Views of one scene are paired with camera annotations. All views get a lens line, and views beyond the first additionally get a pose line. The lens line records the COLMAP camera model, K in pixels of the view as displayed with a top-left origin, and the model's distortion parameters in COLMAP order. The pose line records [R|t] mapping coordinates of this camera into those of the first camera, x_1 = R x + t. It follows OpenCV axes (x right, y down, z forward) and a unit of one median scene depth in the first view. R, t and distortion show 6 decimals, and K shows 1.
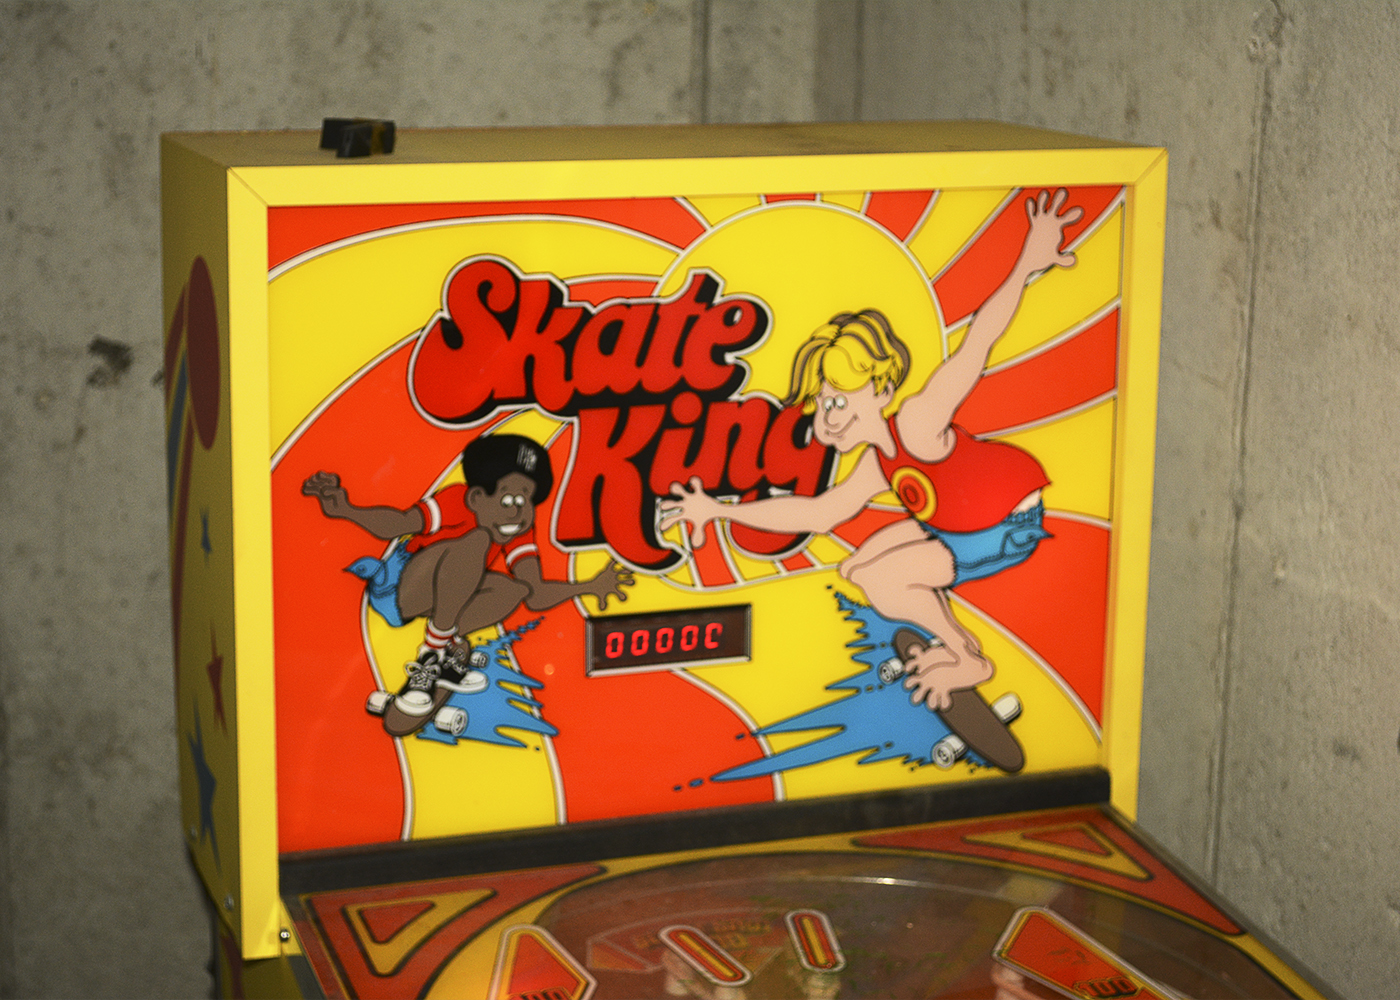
lens RADIAL K [[2712.3, 0, 700.0], [0, 2712.3, 500.0], [0, 0, 1]] dist [0.020539, 0.067439]
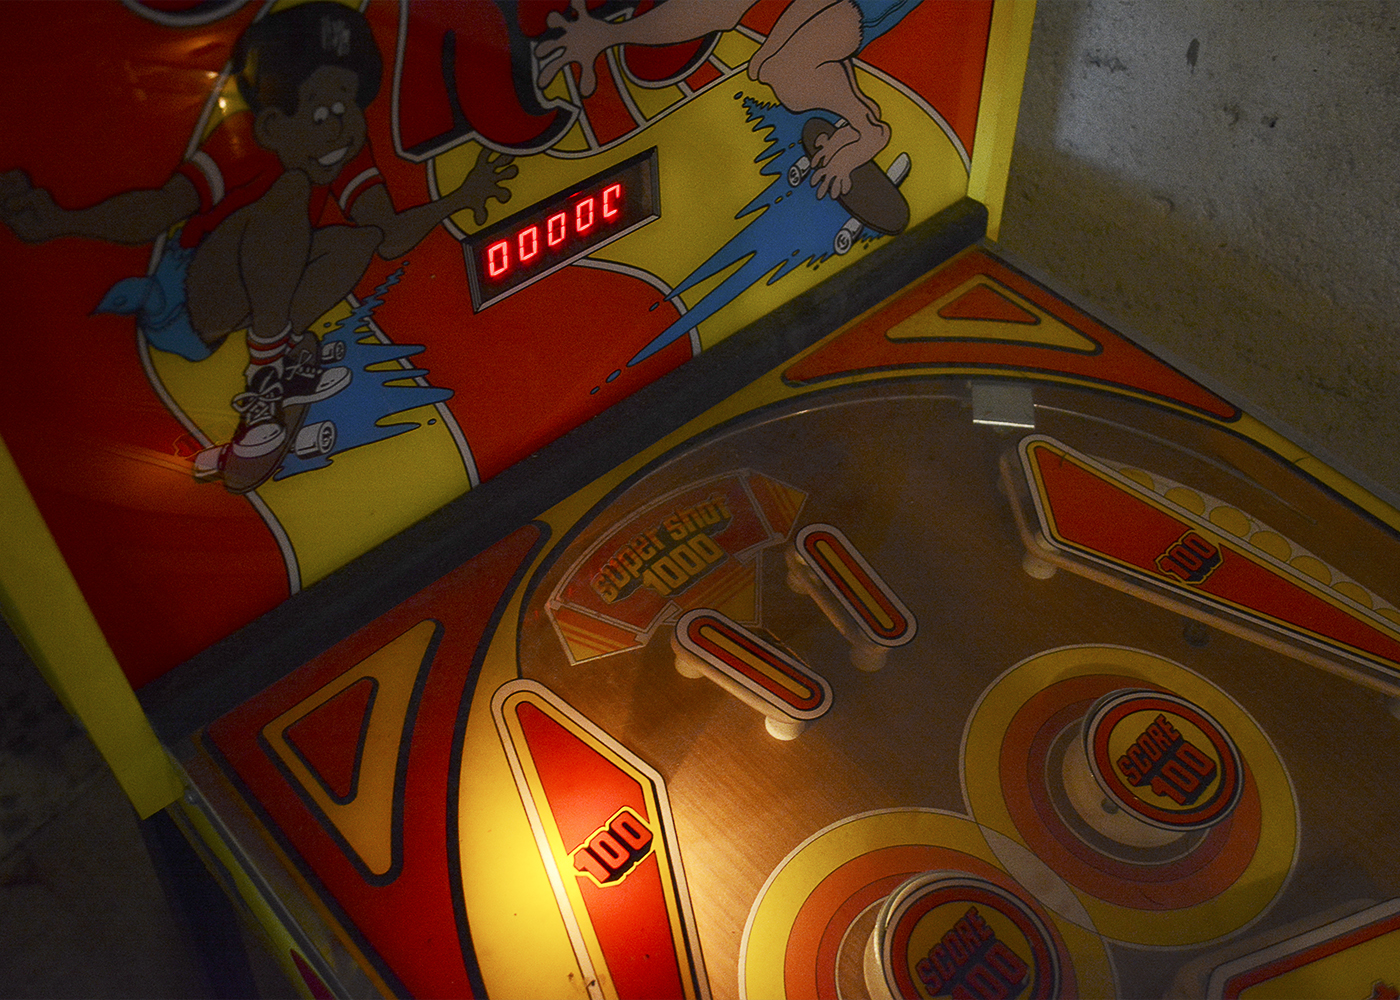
lens RADIAL K [[1284.1, 0, 700.0], [0, 1284.1, 500.0], [0, 0, 1]] dist [-0.084193, 0.017412]
pose [[0.917709, -0.295419, 0.265591, -0.091138], [0.106831, 0.827467, 0.551259, -0.072556], [-0.382620, -0.477521, 0.790933, 0.689774]]
